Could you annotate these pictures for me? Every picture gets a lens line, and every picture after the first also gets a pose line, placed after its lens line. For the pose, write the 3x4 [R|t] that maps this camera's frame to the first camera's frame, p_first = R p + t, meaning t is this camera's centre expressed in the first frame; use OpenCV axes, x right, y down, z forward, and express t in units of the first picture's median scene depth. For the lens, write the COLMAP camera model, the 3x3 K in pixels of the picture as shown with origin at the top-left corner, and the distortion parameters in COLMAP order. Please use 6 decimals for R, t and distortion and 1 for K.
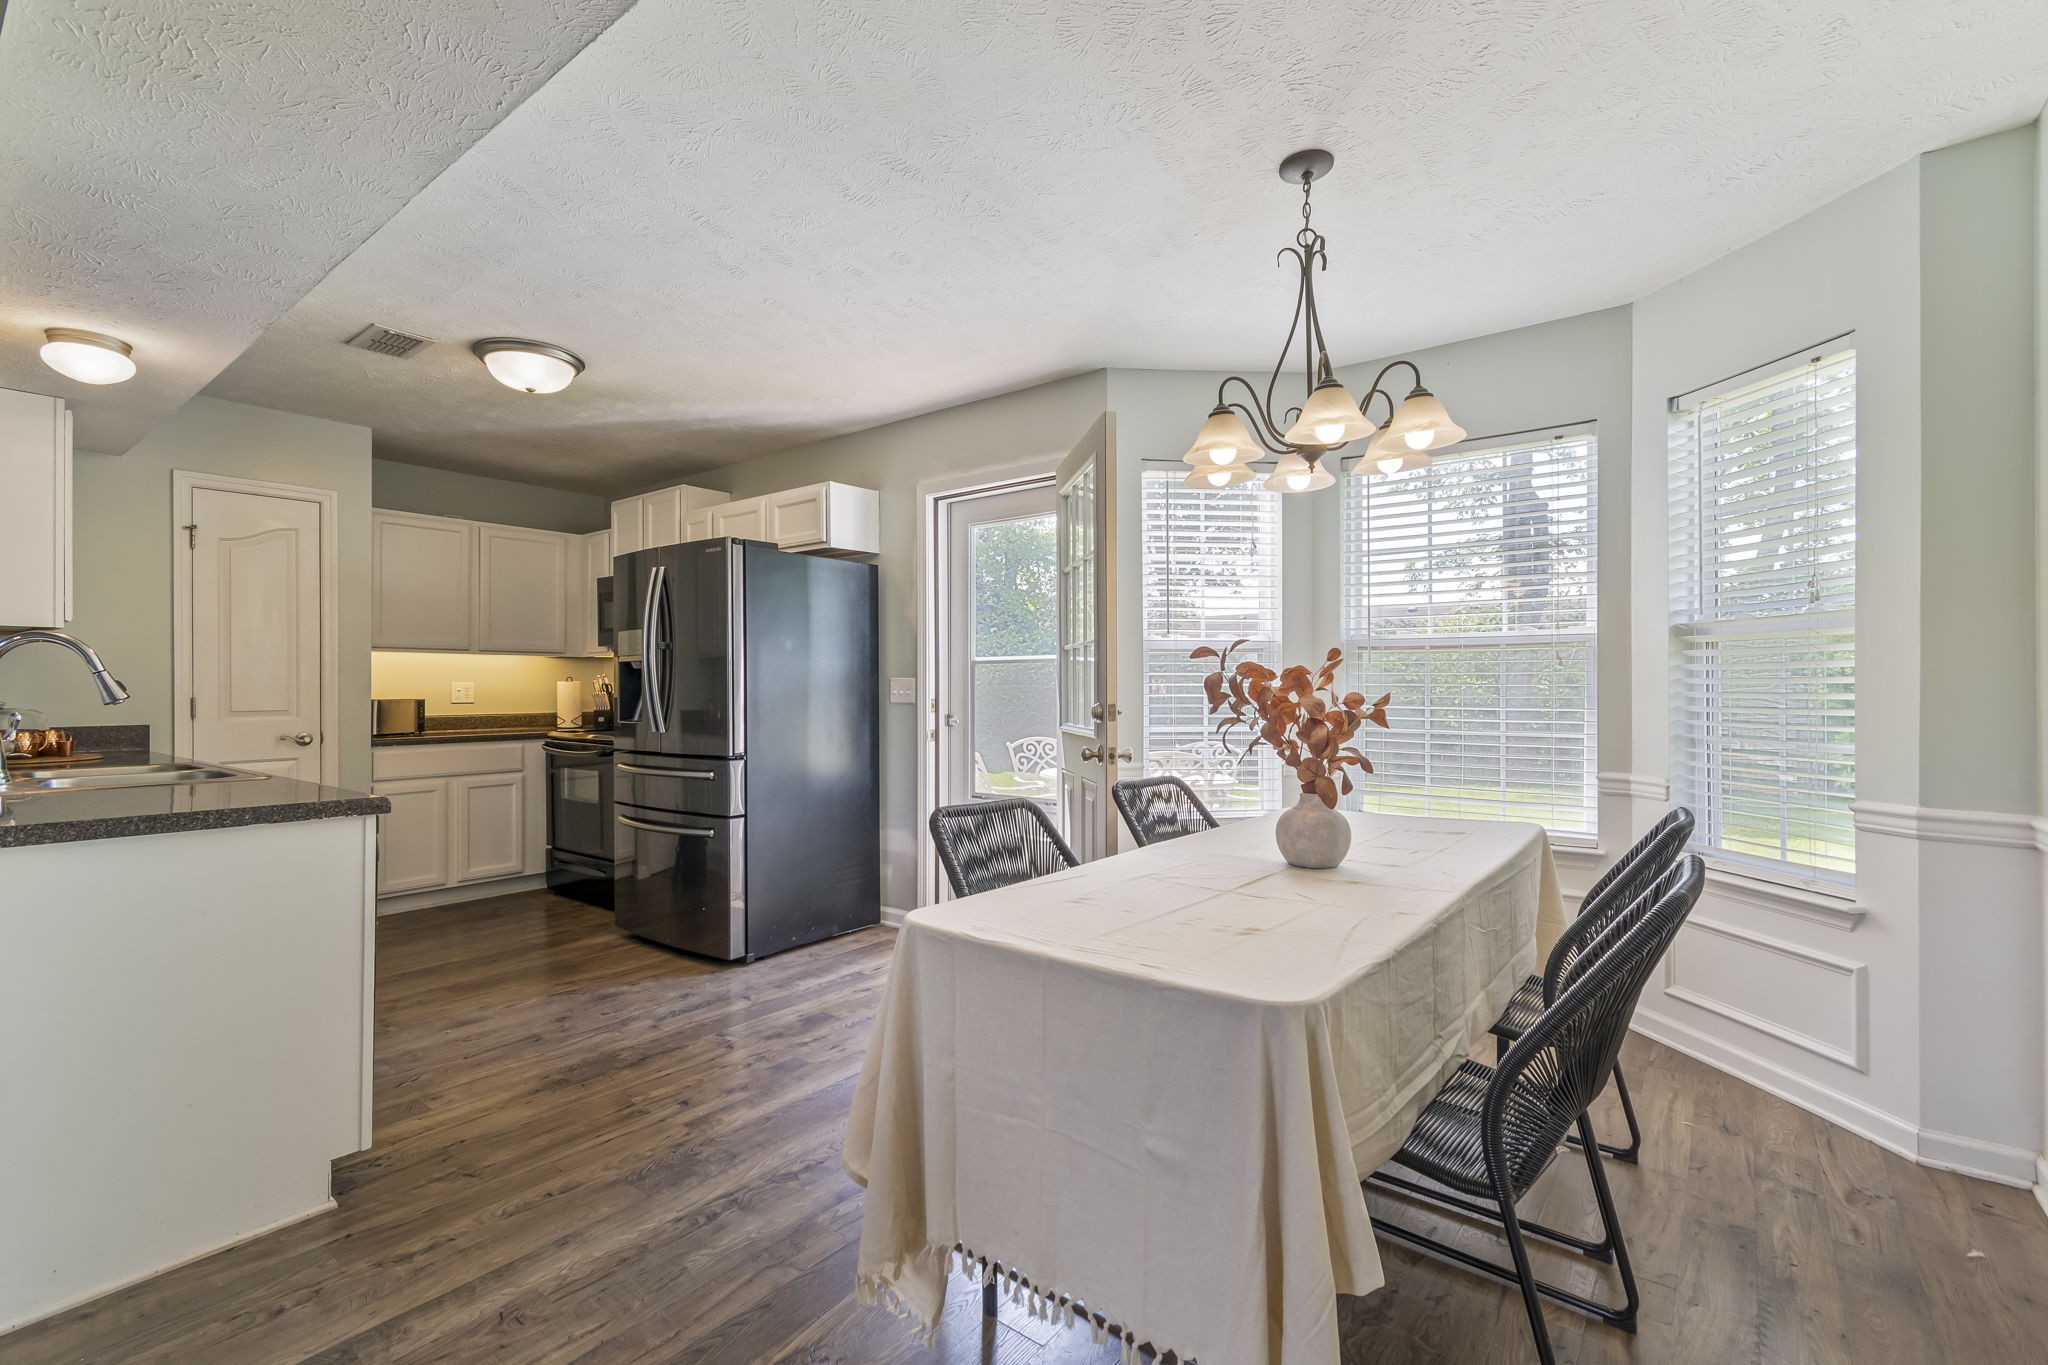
lens RADIAL K [[906.7, 0, 1023.4], [0, 906.7, 683.0], [0, 0, 1]] dist [0.001254, -0.000166]
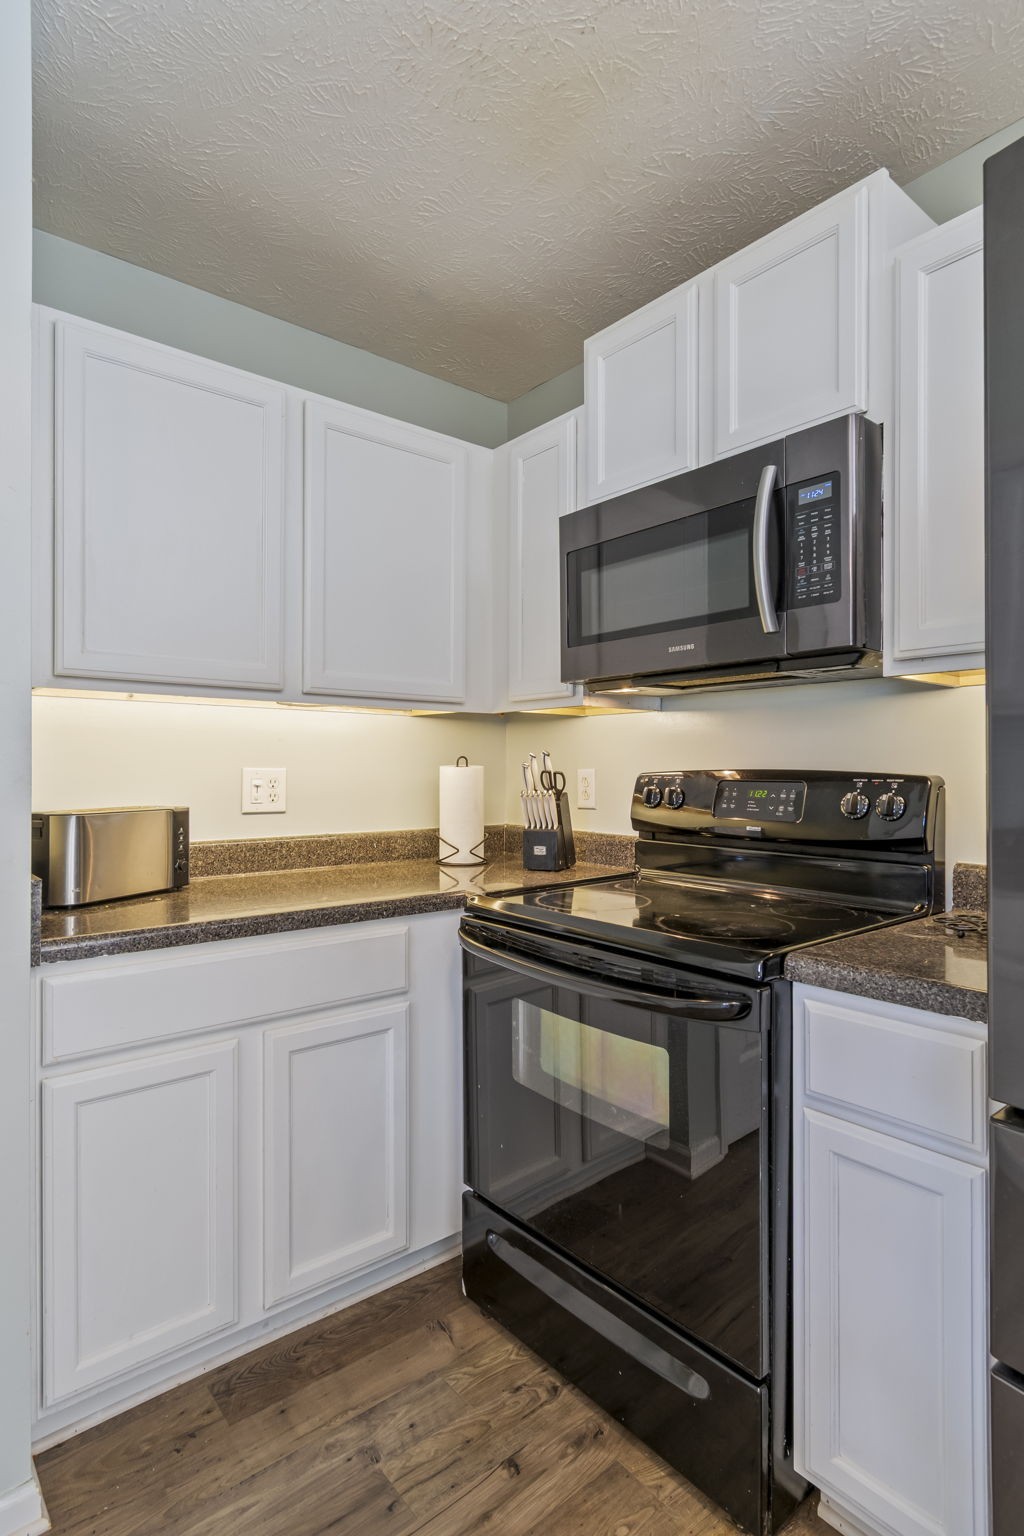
lens RADIAL K [[800.3, 0, 512.9], [0, 800.3, 769.0], [0, 0, 1]] dist [-0.004139, -0.000334]
pose [[0.975559, -0.000120, -0.219740, -0.588020], [0.000524, 0.999998, 0.001782, -0.000803], [0.219739, -0.001854, 0.975557, 0.914975]]
